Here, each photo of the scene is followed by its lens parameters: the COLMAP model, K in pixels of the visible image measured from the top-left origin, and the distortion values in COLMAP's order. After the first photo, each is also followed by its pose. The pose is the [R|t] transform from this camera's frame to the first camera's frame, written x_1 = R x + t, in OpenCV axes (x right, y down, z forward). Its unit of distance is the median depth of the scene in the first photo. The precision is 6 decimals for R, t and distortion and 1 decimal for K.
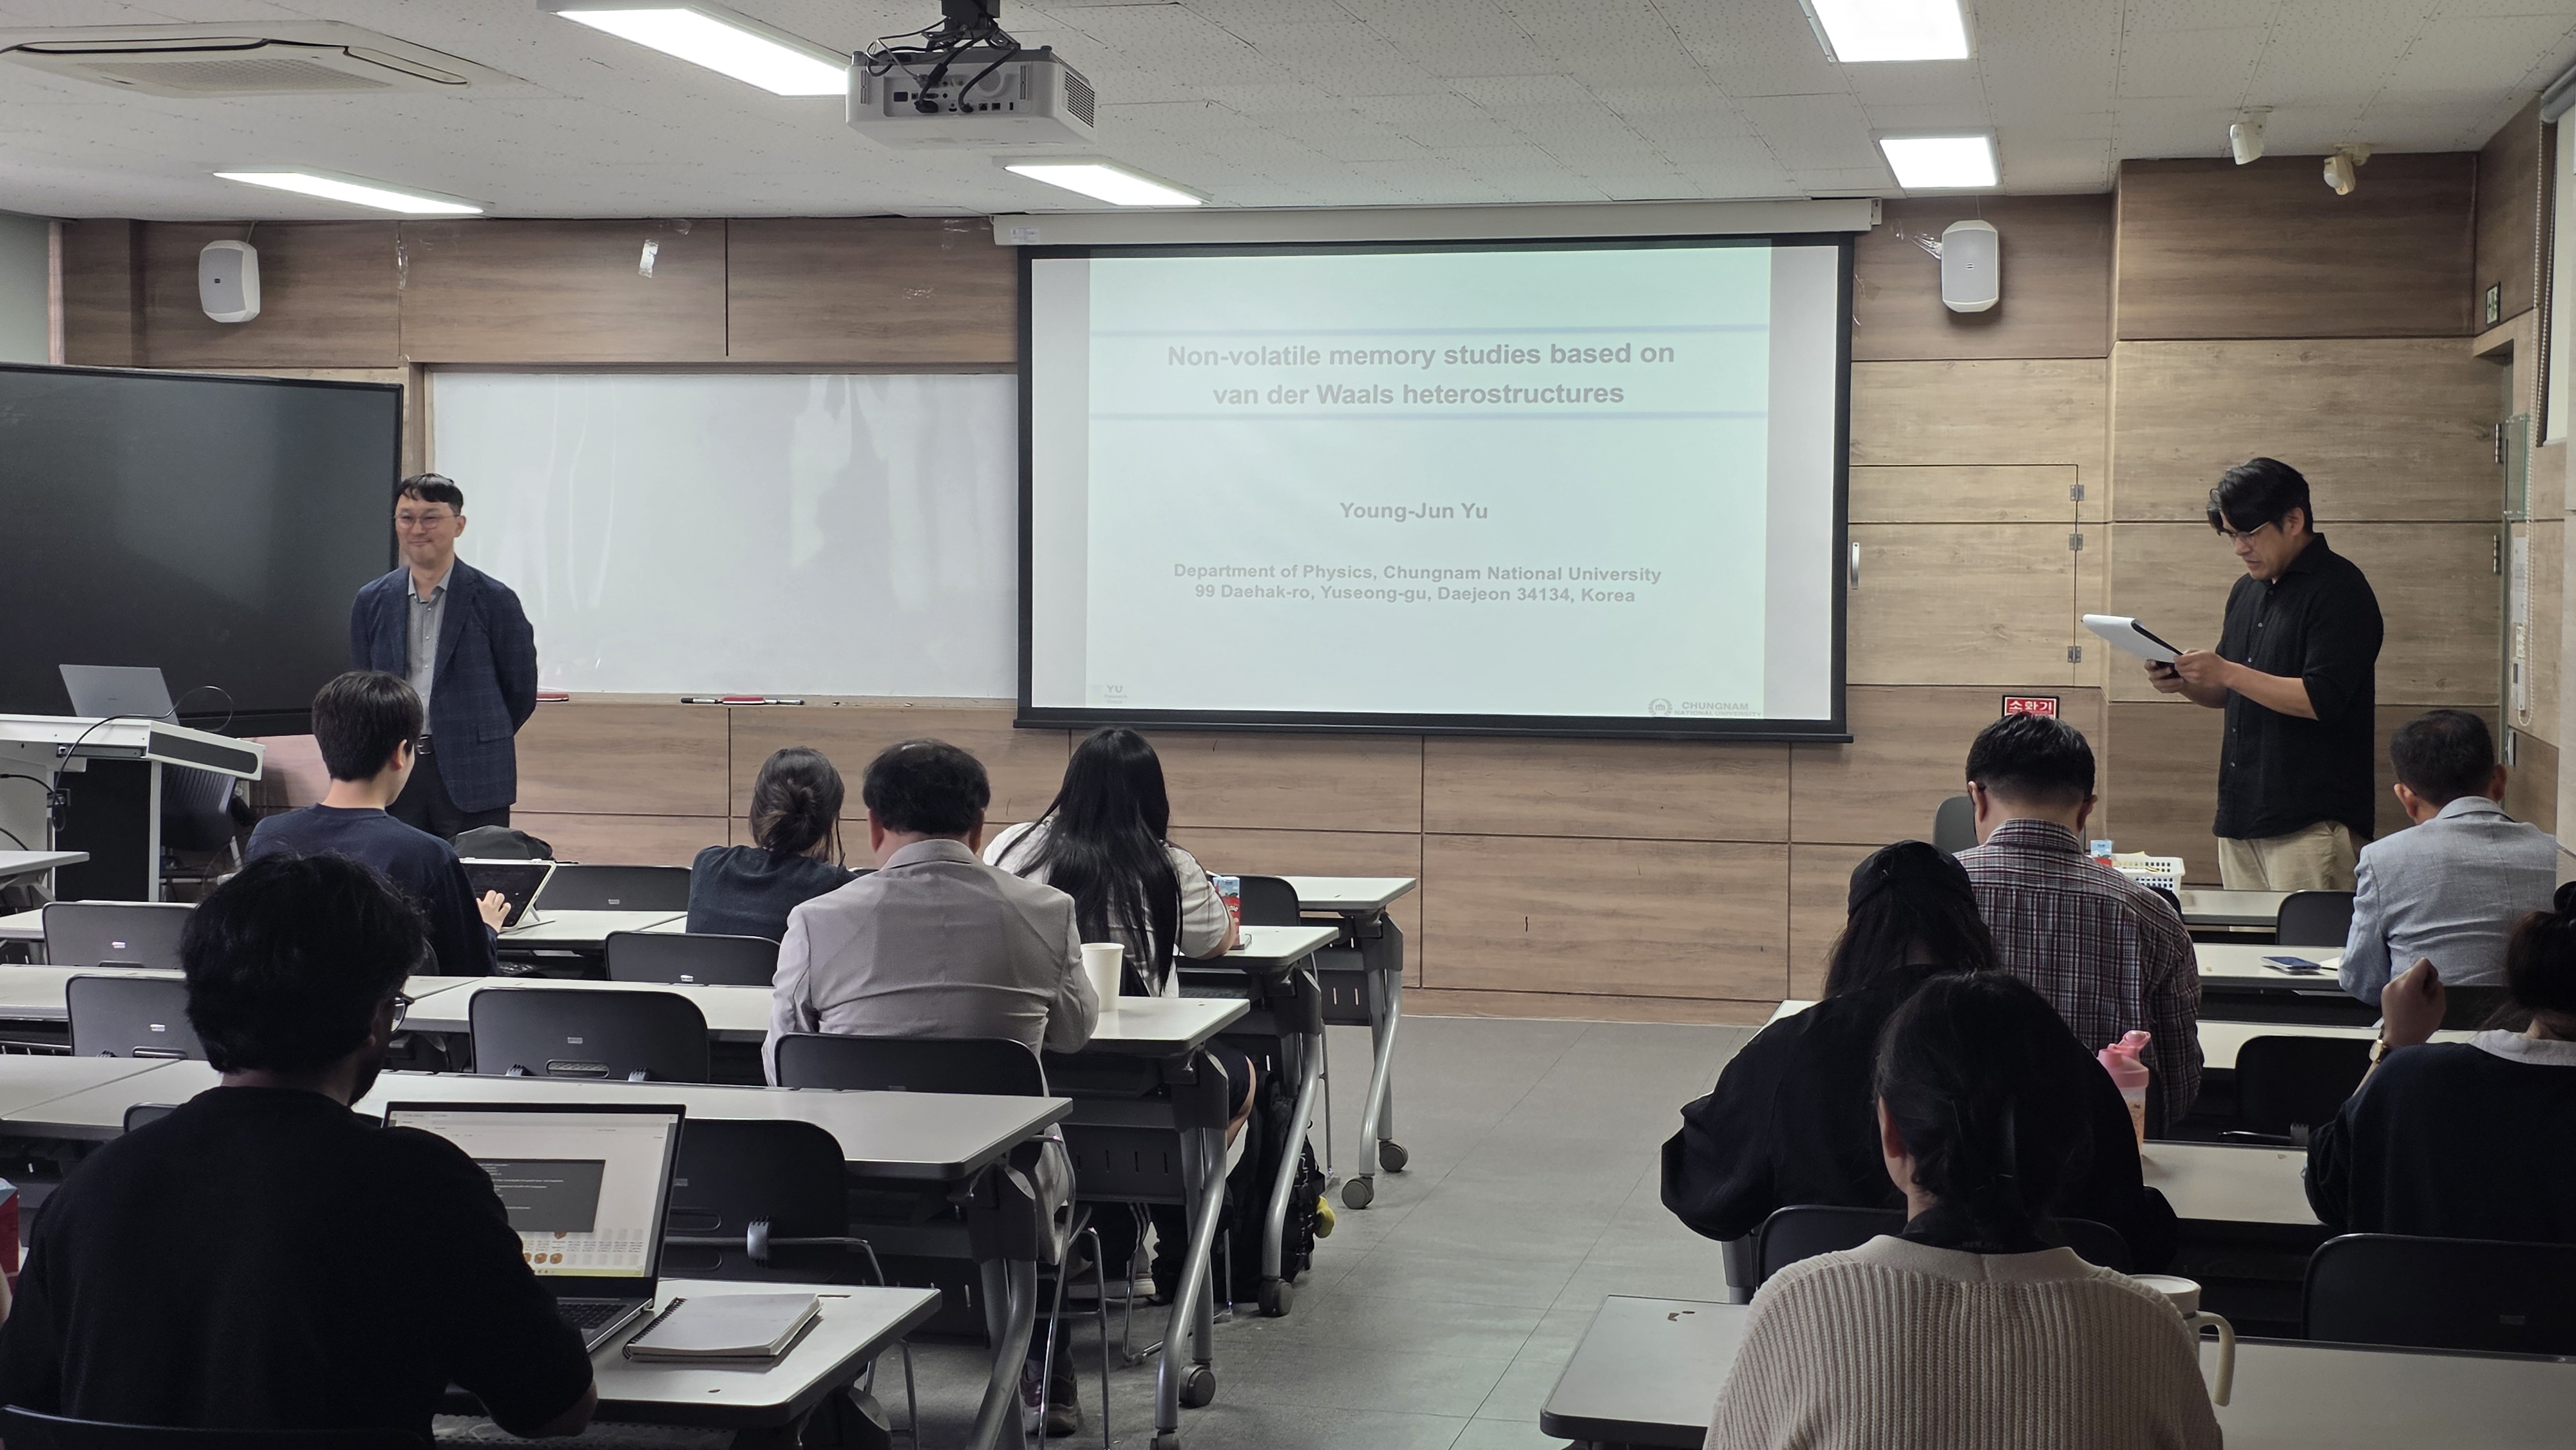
lens RADIAL K [[3430.2, 0, 1252.3], [0, 3430.2, 709.6], [0, 0, 1]] dist [0.200995, -0.507725]
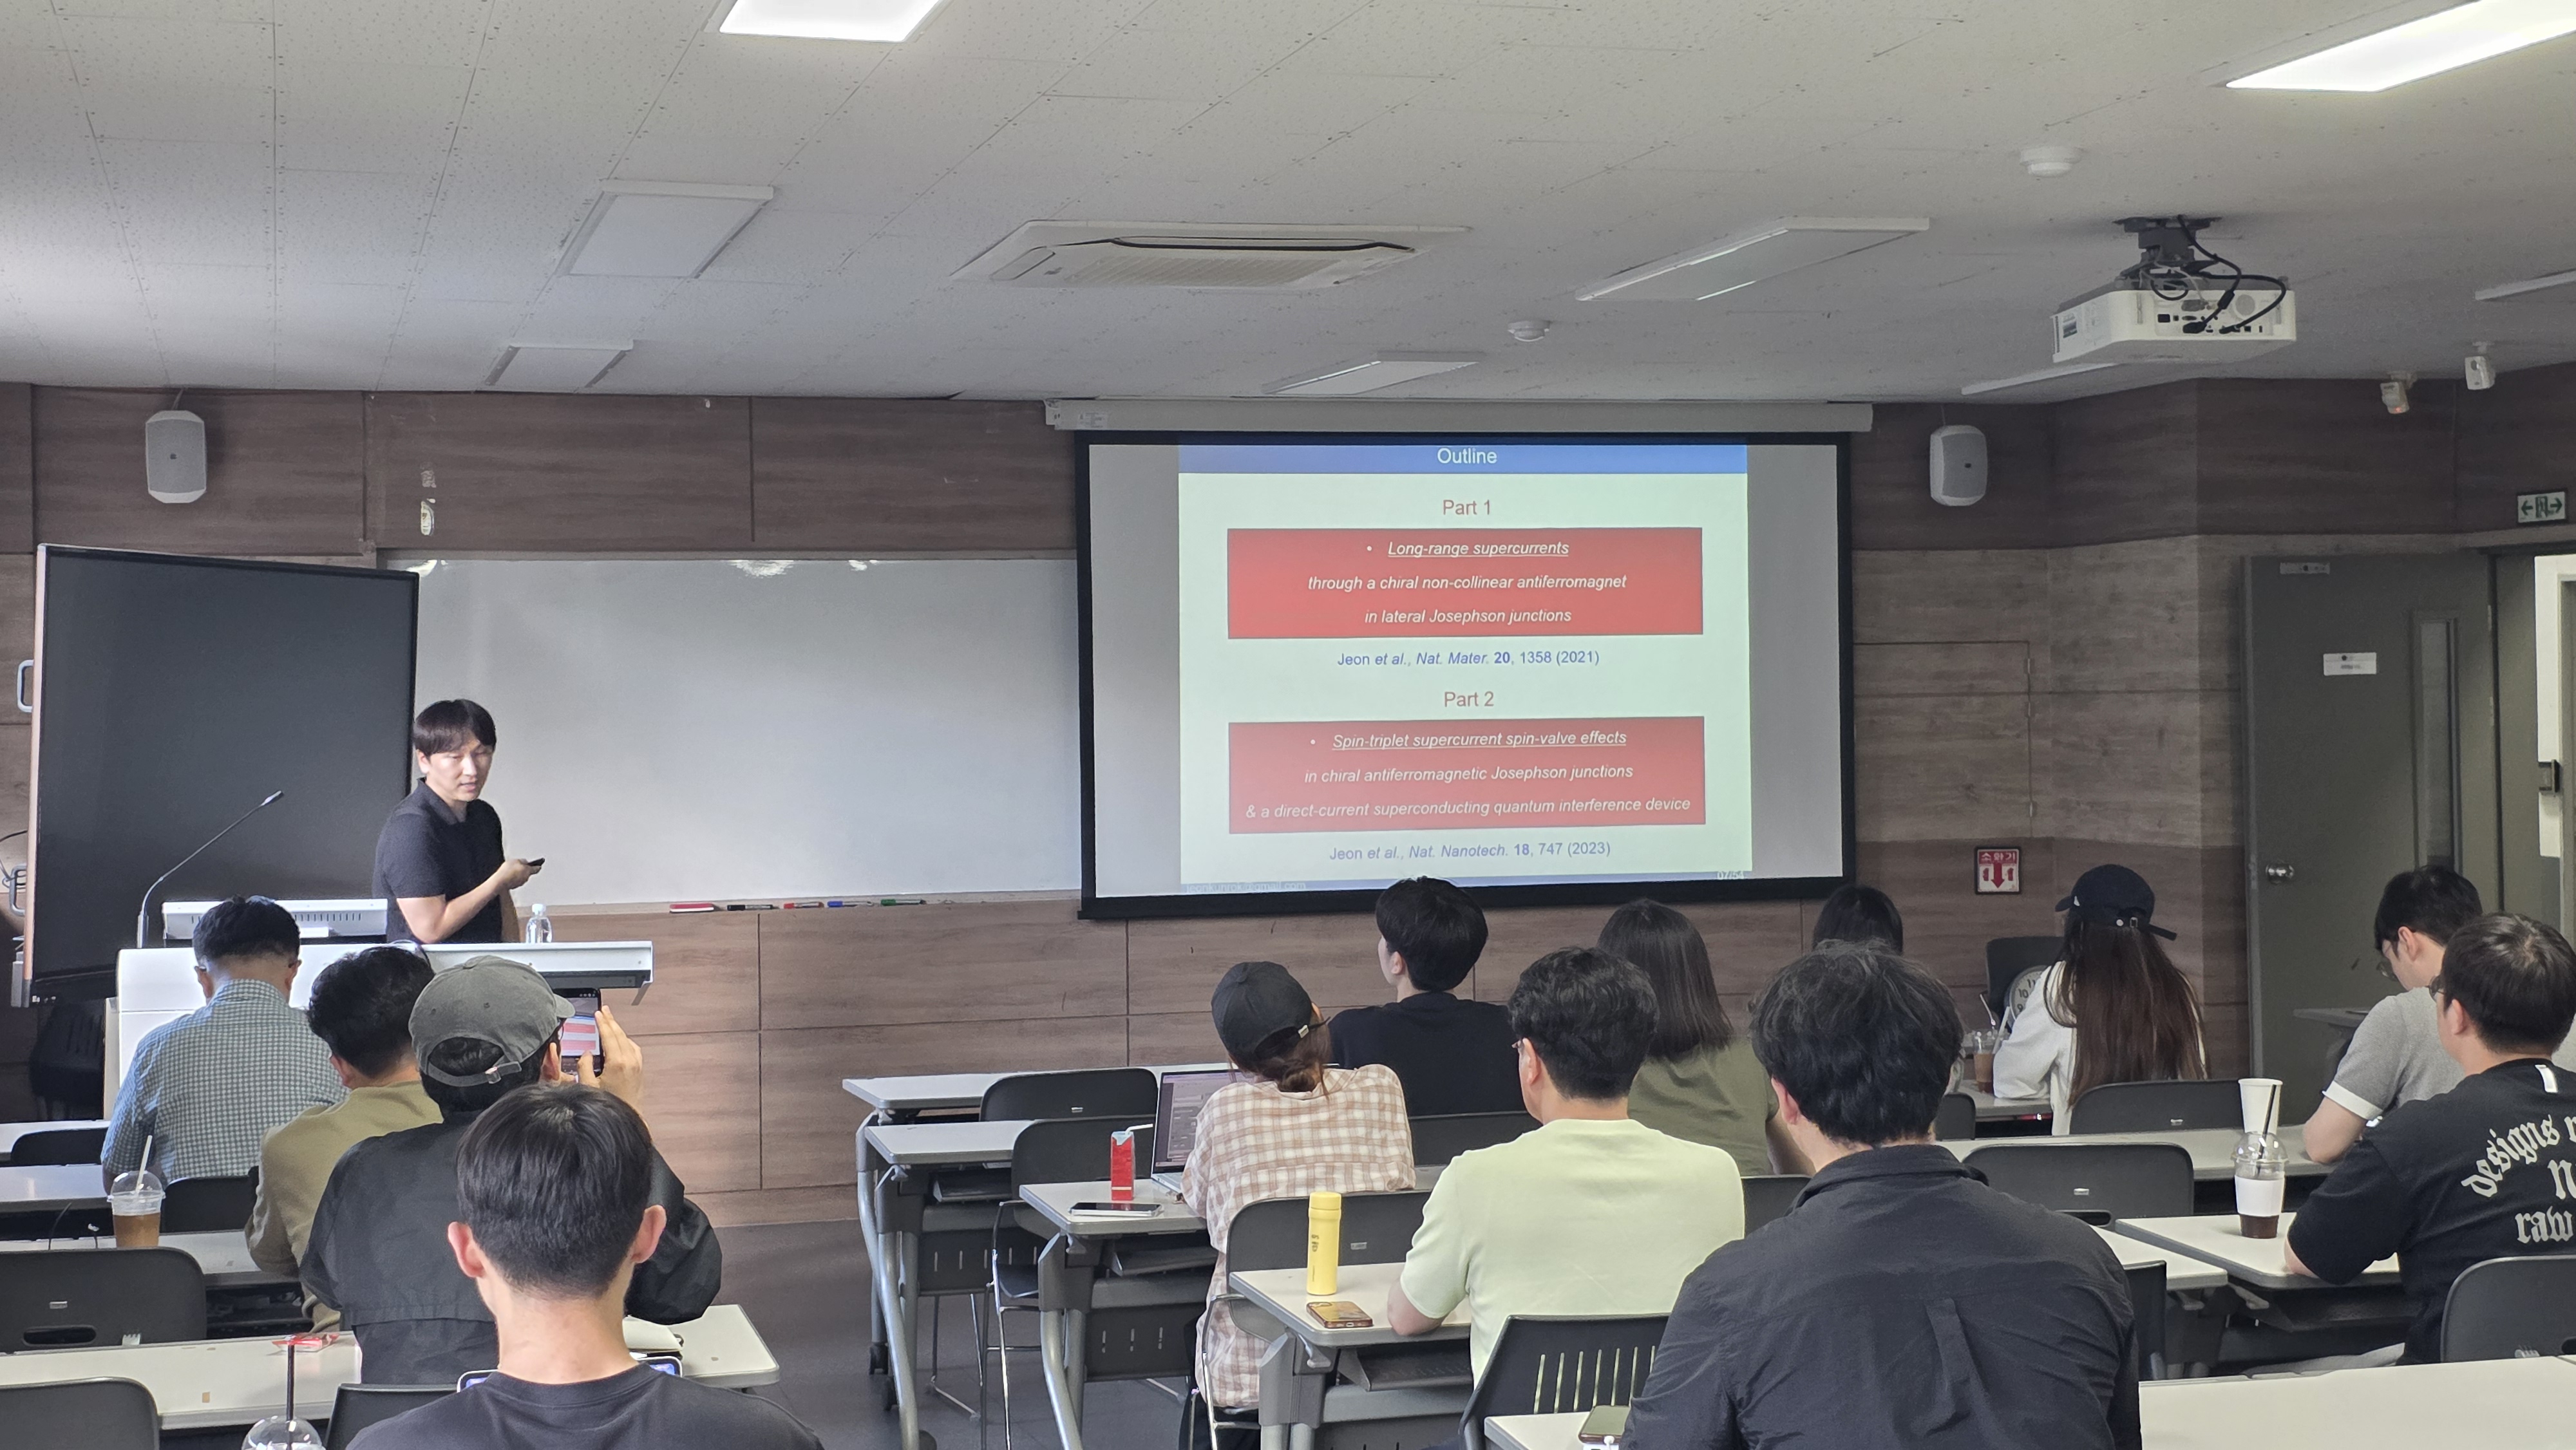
lens RADIAL K [[3654.0, 0, 1255.4], [0, 3654.0, 717.5], [0, 0, 1]] dist [0.144205, -0.033062]
pose [[0.886866, -0.019897, 0.461598, -0.535006], [0.043280, 0.998257, -0.040123, -0.008646], [-0.459995, 0.055562, 0.886181, 0.054171]]
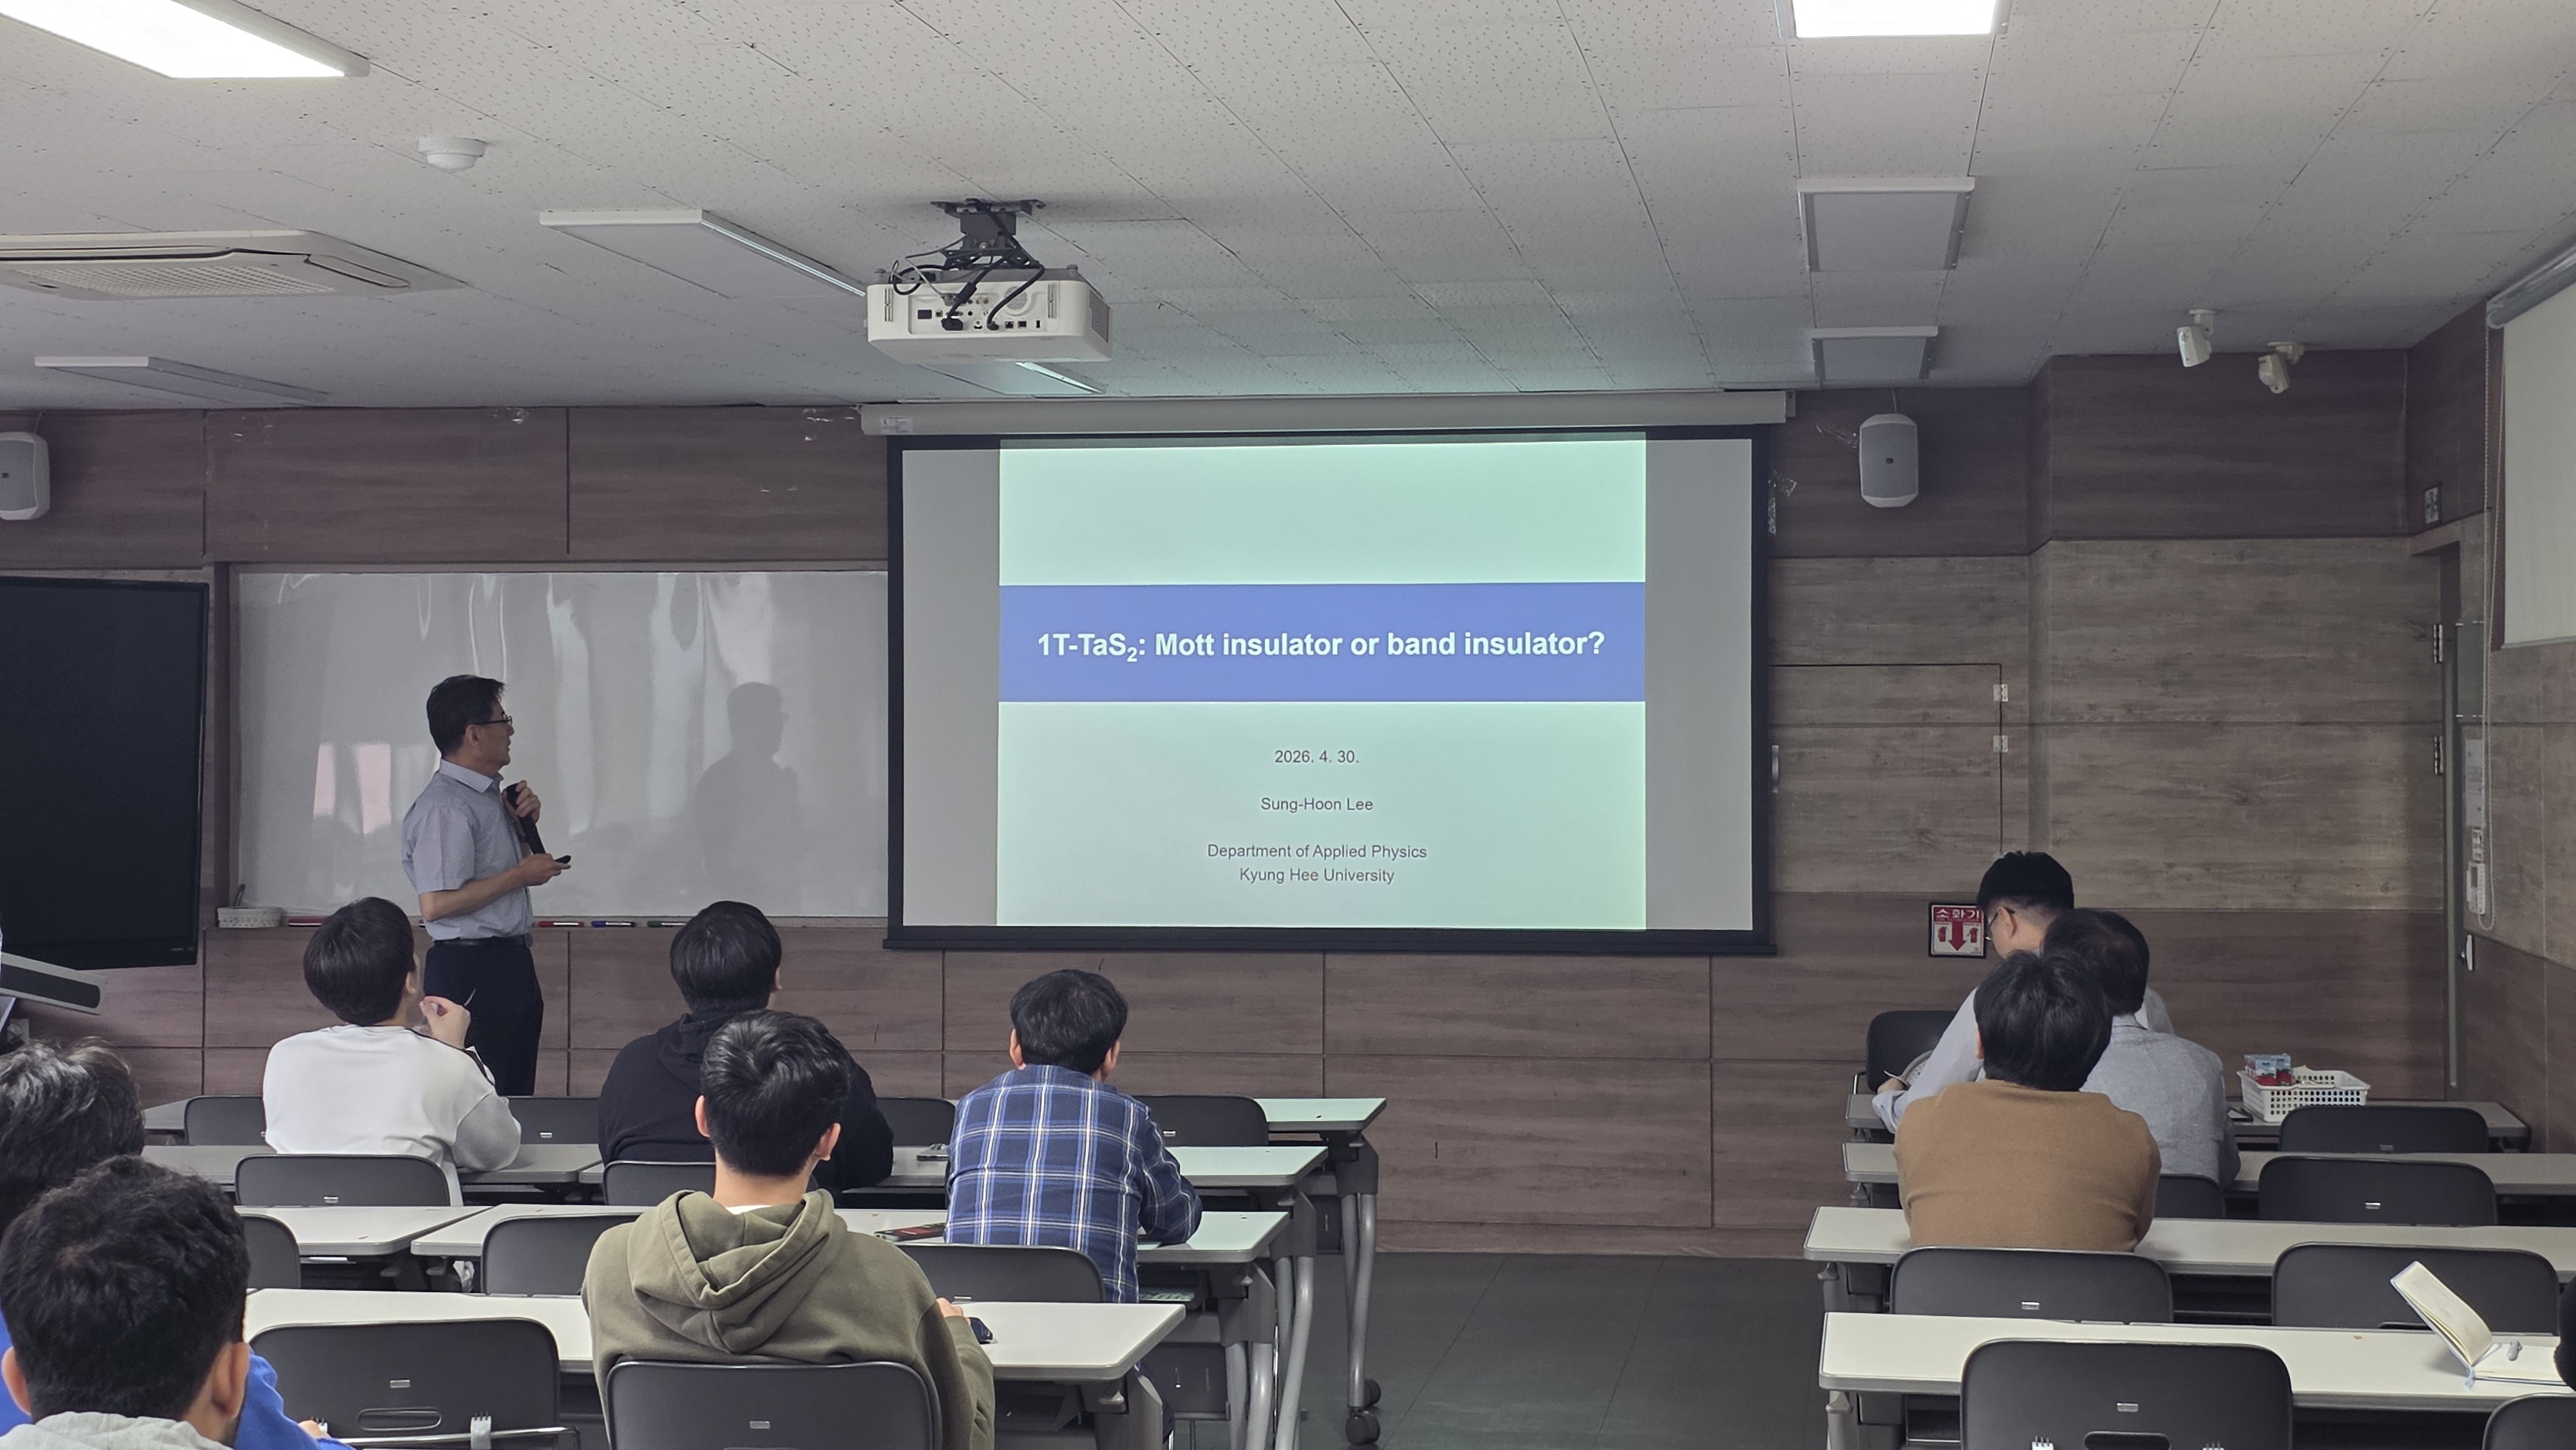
lens RADIAL K [[3928.0, 0, 1246.4], [0, 3928.0, 736.4], [0, 0, 1]] dist [0.230121, -0.689620]
pose [[0.996857, -0.007096, 0.078910, -0.058725], [0.010932, 0.998774, -0.048289, 0.000563], [-0.078470, 0.049000, 0.995712, -0.081813]]
